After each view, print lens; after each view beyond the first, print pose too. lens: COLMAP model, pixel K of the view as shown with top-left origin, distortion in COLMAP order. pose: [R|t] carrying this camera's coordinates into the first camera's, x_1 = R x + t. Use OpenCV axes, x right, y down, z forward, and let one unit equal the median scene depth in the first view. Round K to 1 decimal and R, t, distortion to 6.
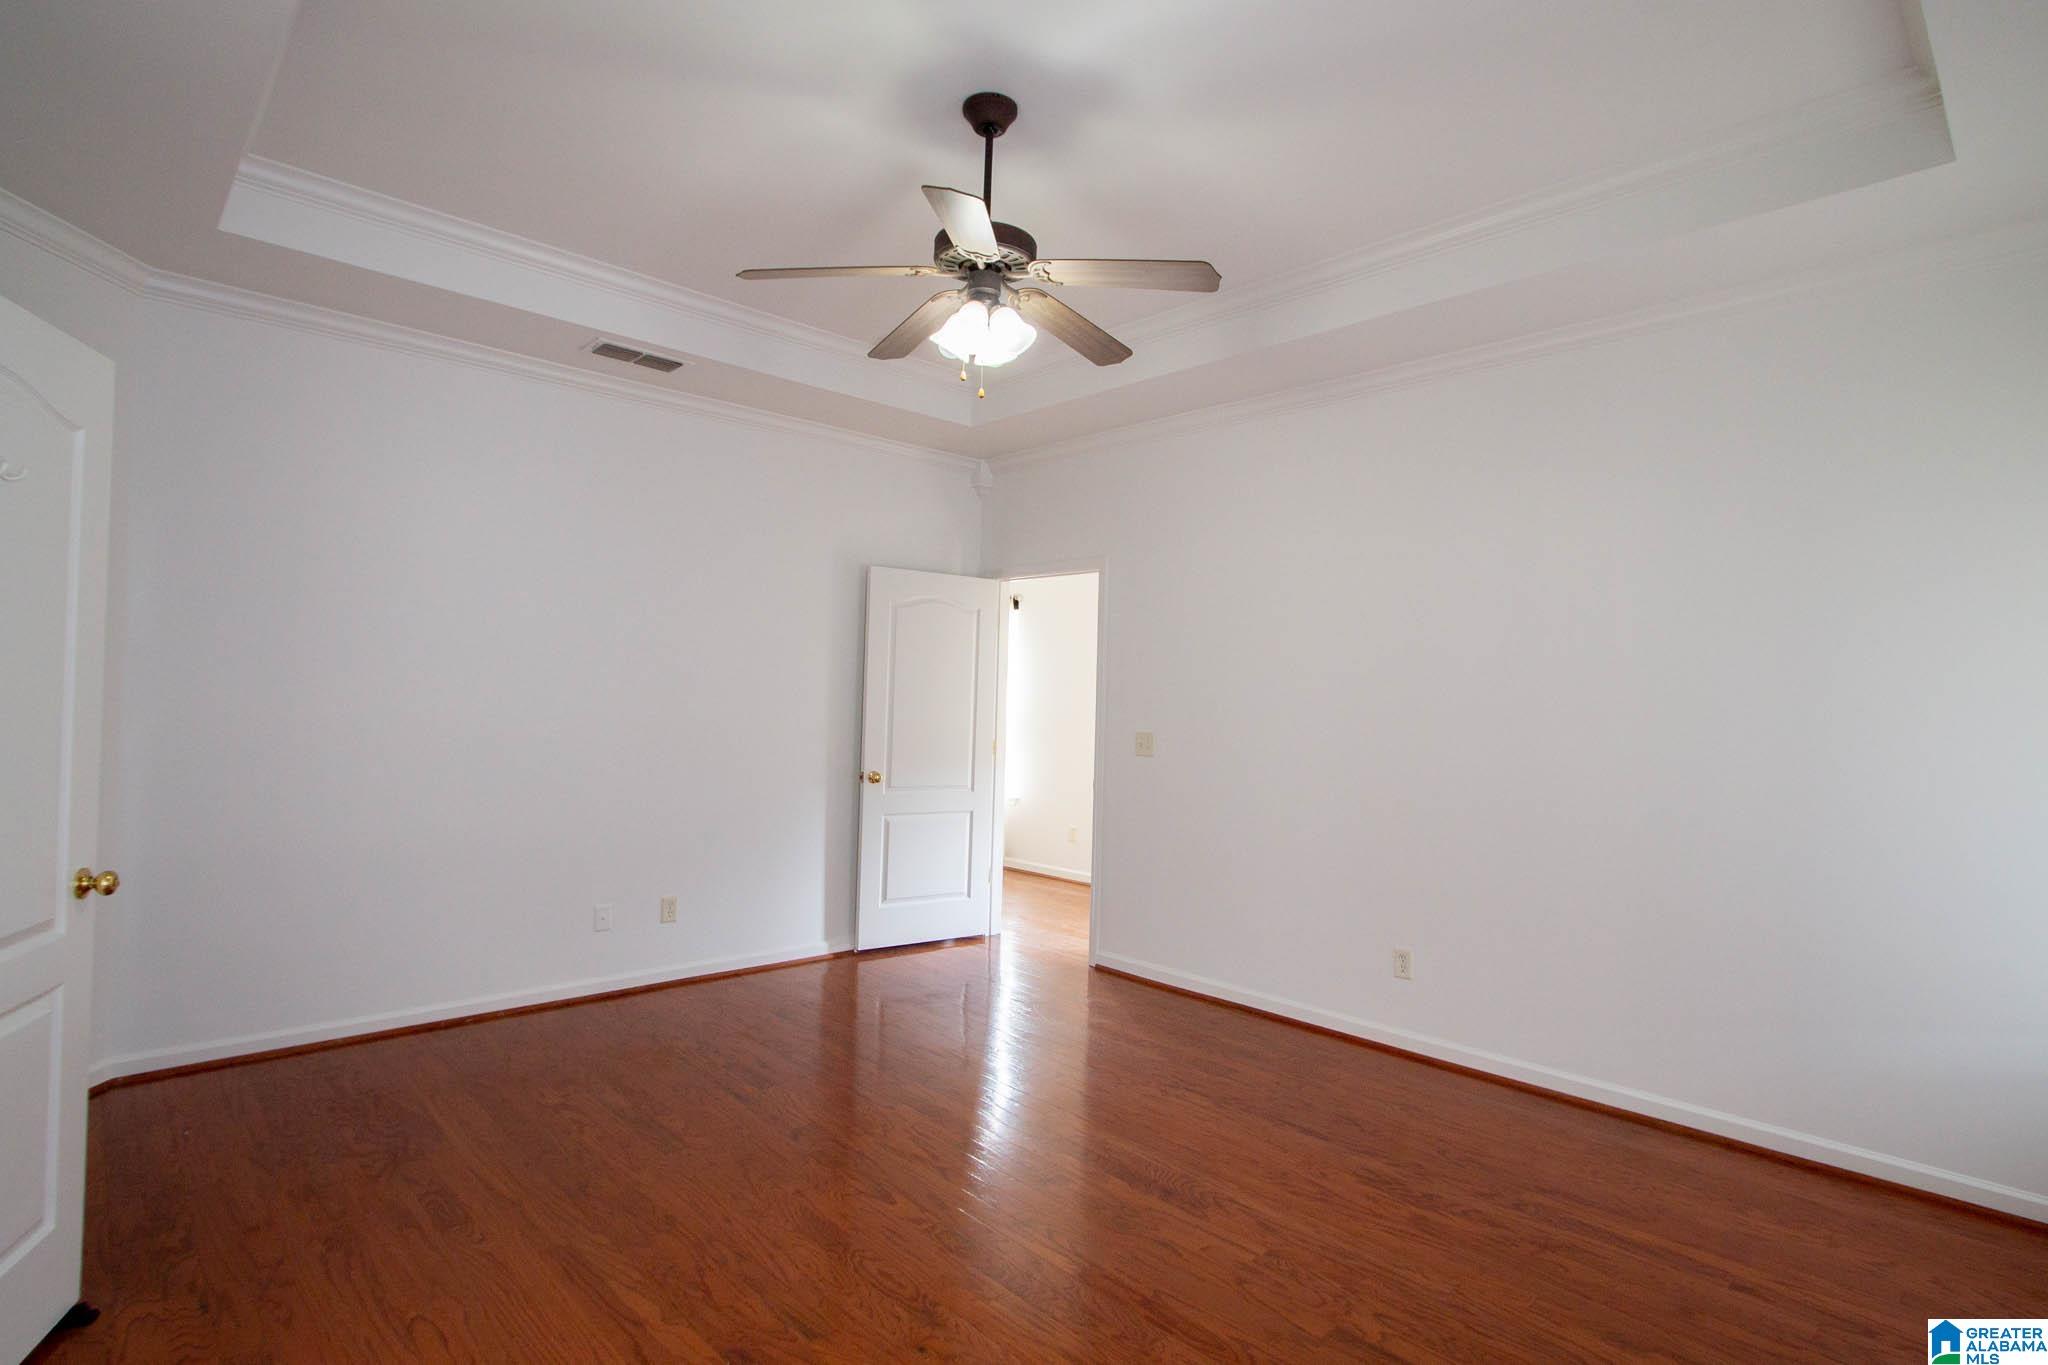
lens RADIAL K [[1027.7, 0, 1024.0], [0, 1027.7, 682.5], [0, 0, 1]] dist [0.001258, 0.000382]
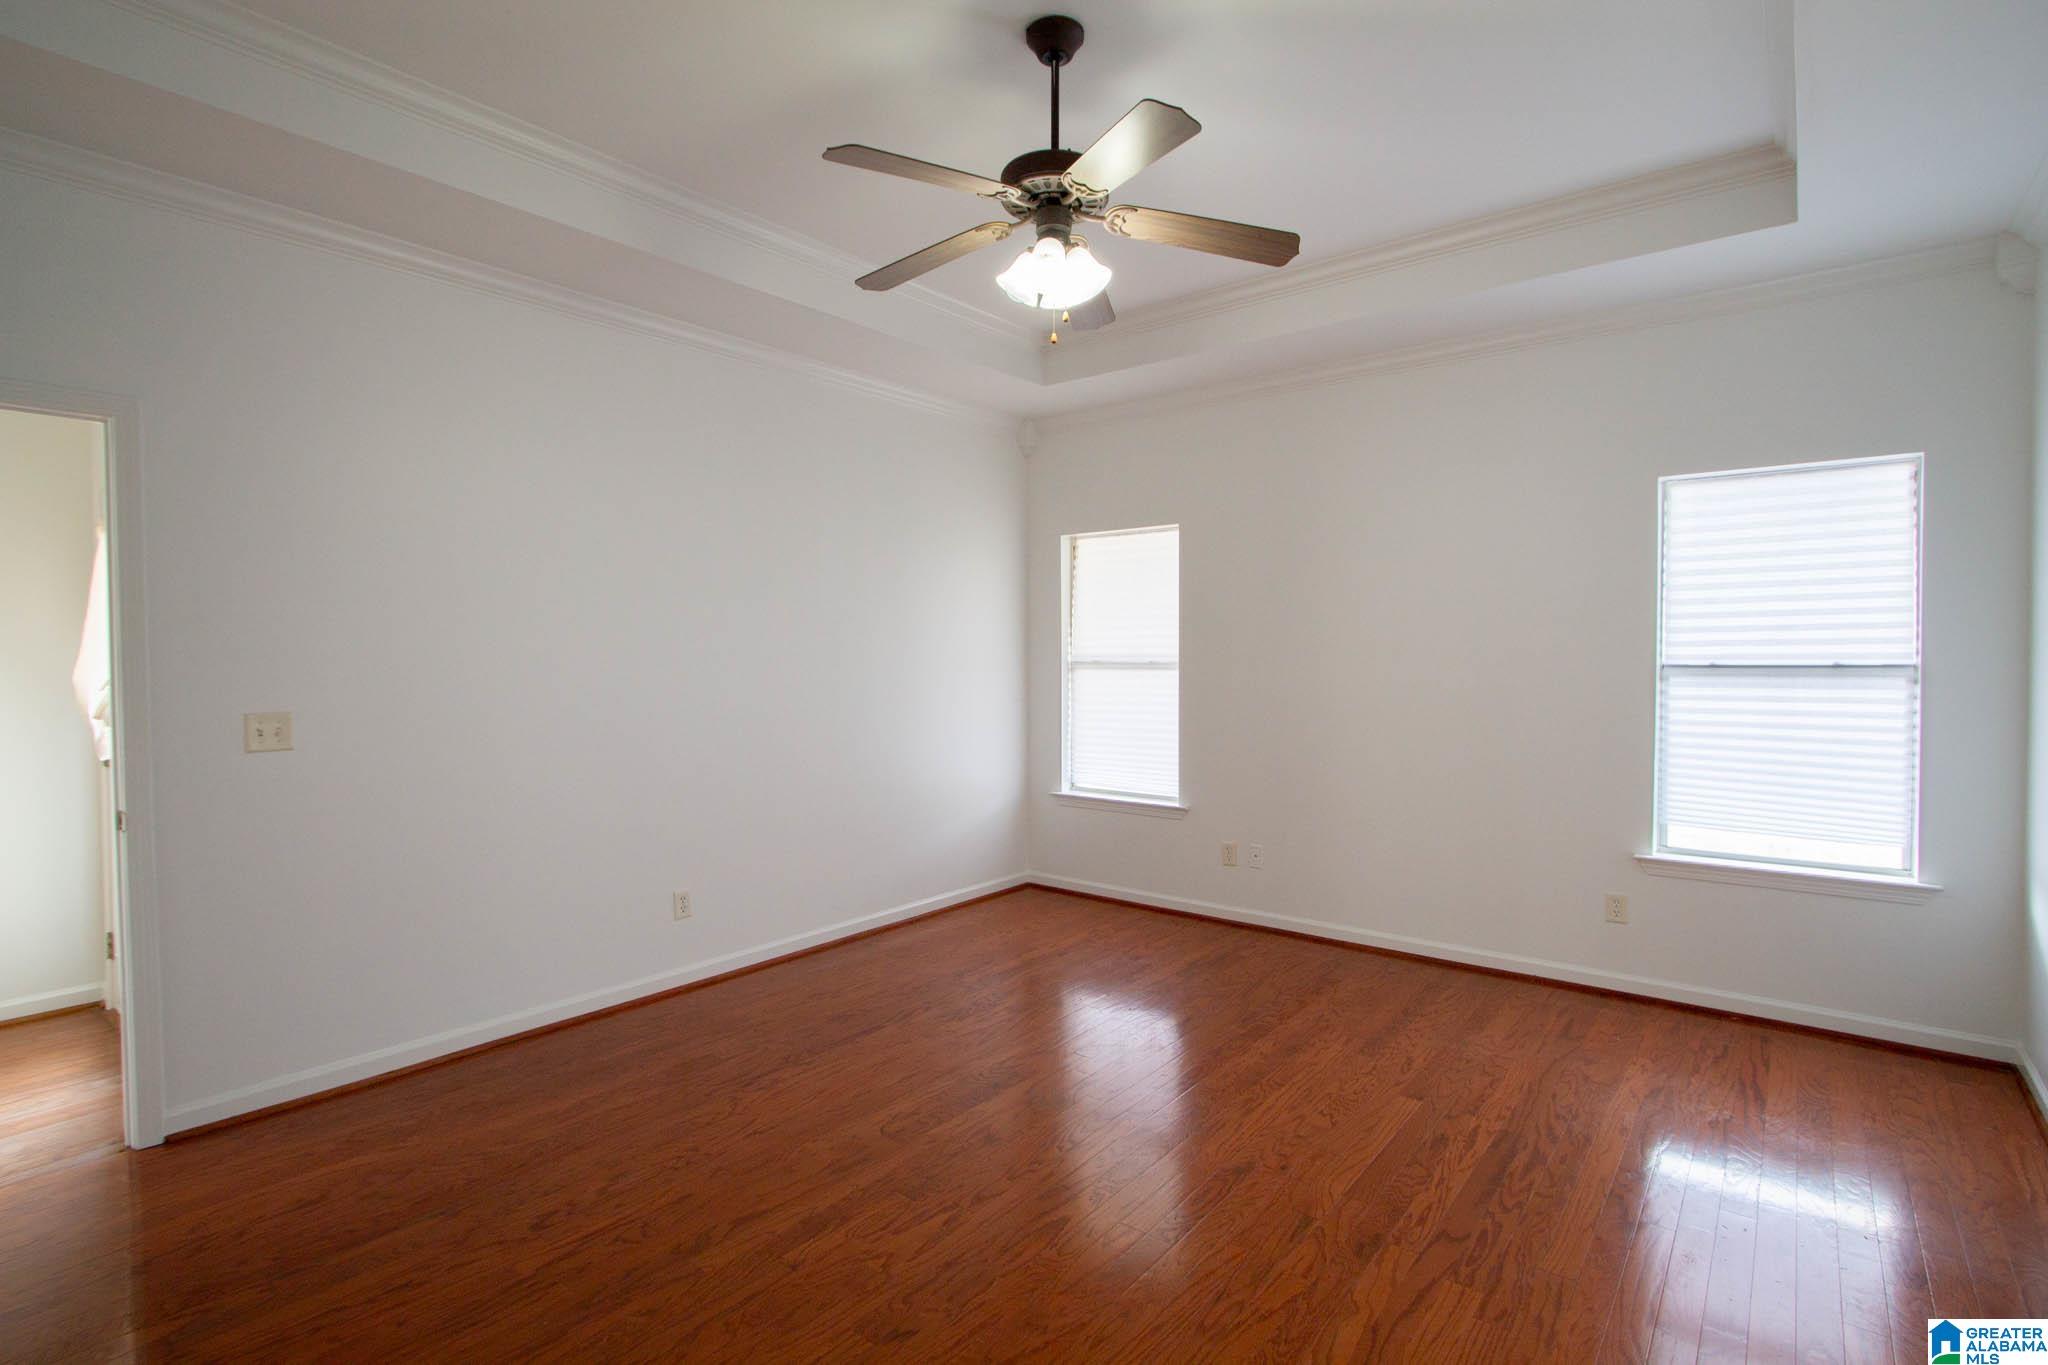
lens RADIAL K [[967.6, 0, 1052.8], [0, 967.6, 686.6], [0, 0, 1]] dist [-0.001034, -0.000366]
pose [[-0.153543, -0.052058, 0.986770, -0.776478], [-0.015579, 0.998615, 0.050259, -0.001081], [-0.988019, -0.007656, -0.154142, 0.948378]]
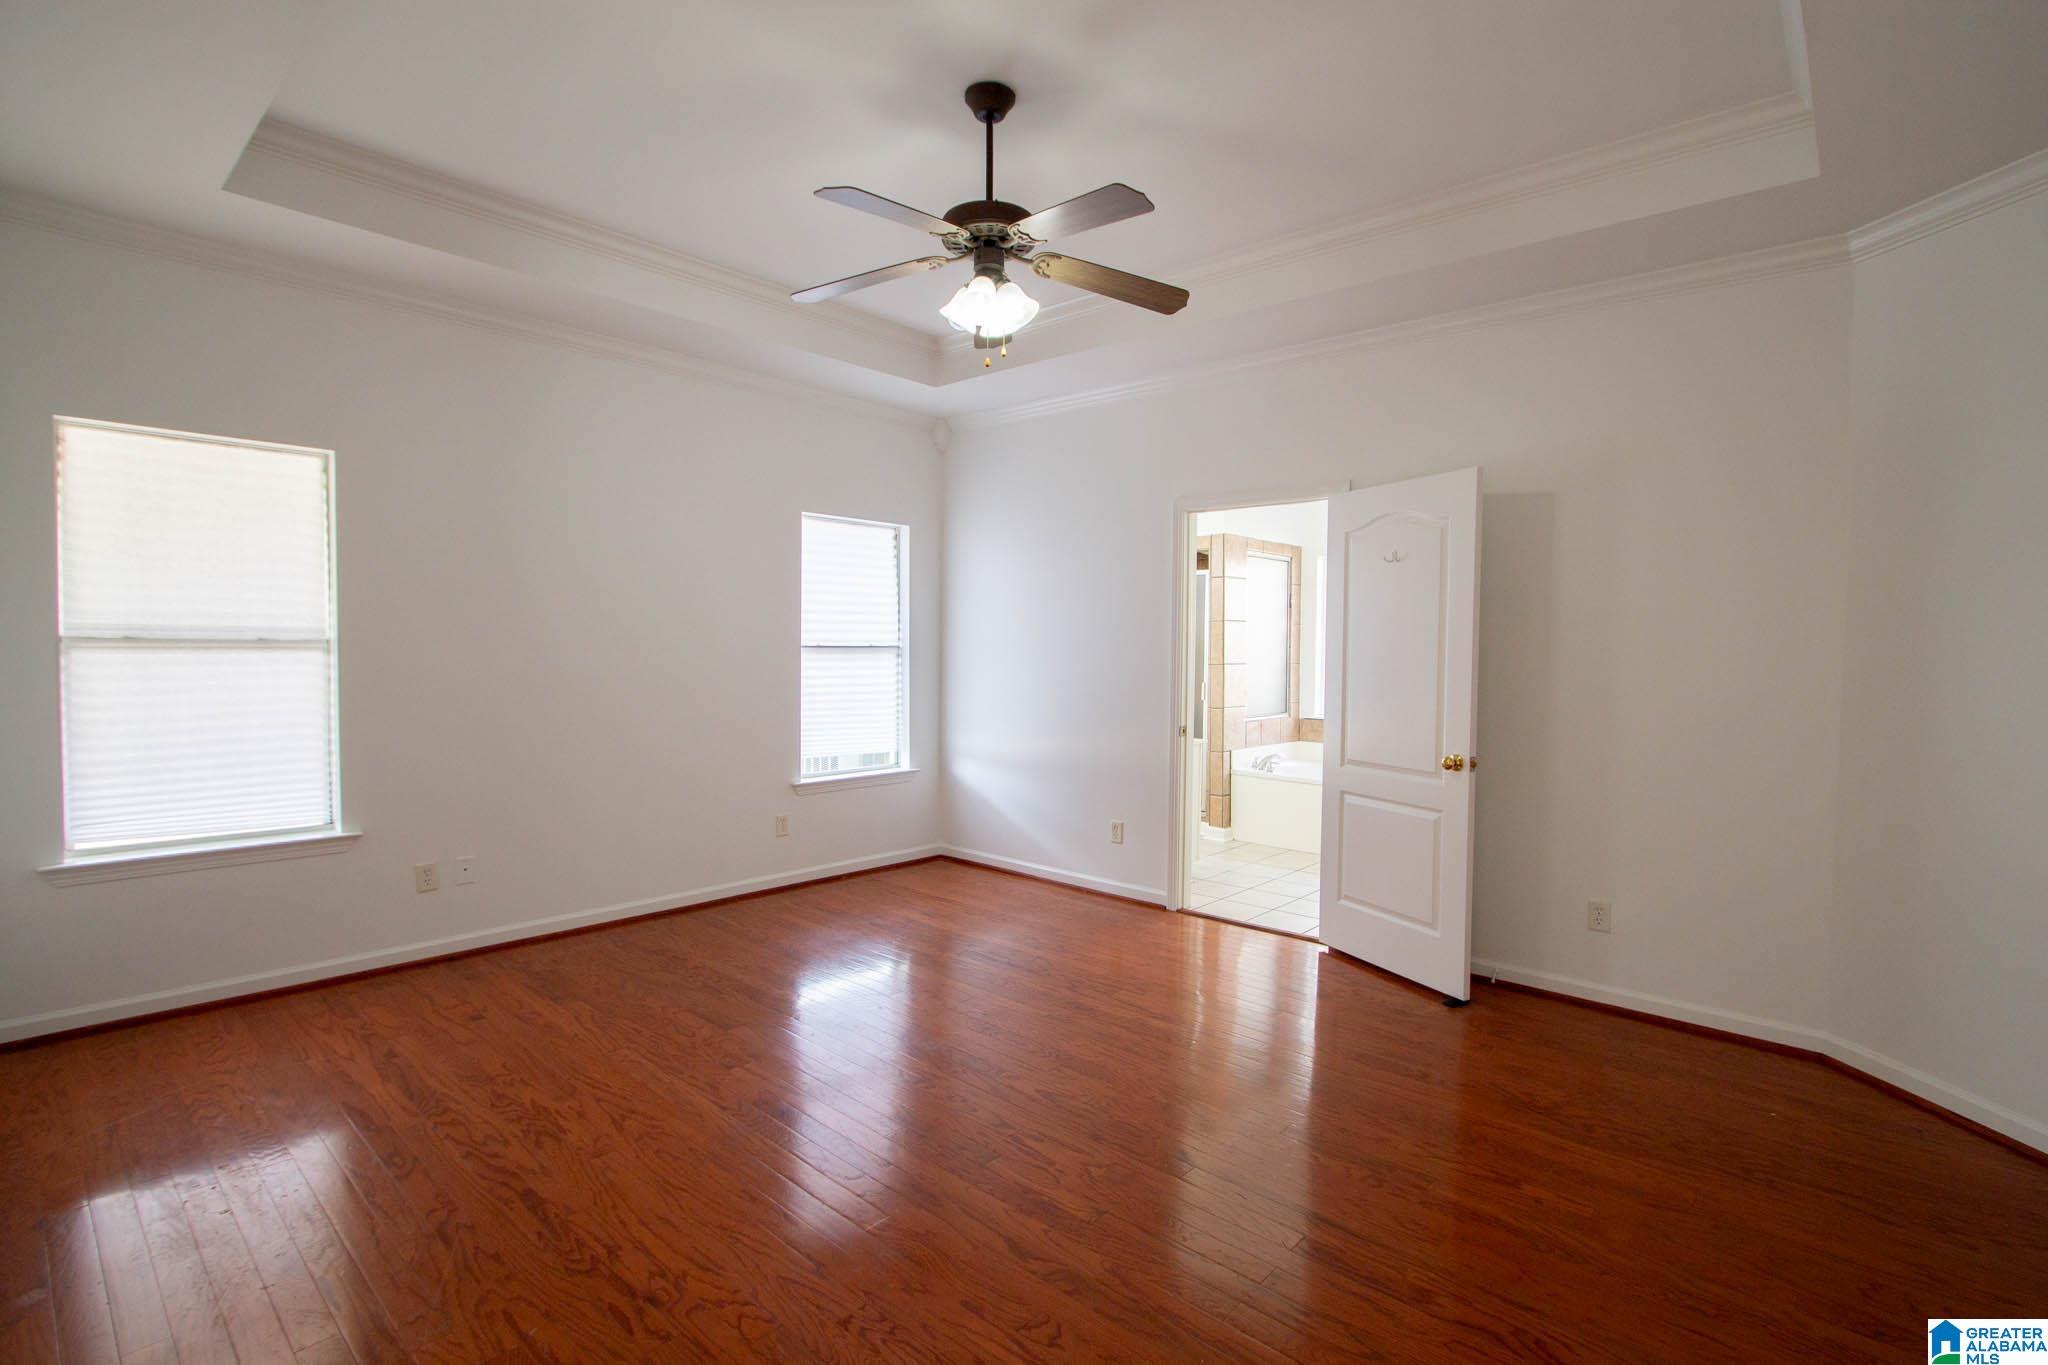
lens RADIAL K [[960.1, 0, 1034.5], [0, 960.1, 687.9], [0, 0, 1]] dist [-0.017303, 0.000914]
pose [[-0.994946, -0.035824, -0.093805, -0.006959], [-0.038773, 0.998803, 0.029812, 0.025401], [0.092625, 0.033299, -0.995144, 1.683078]]
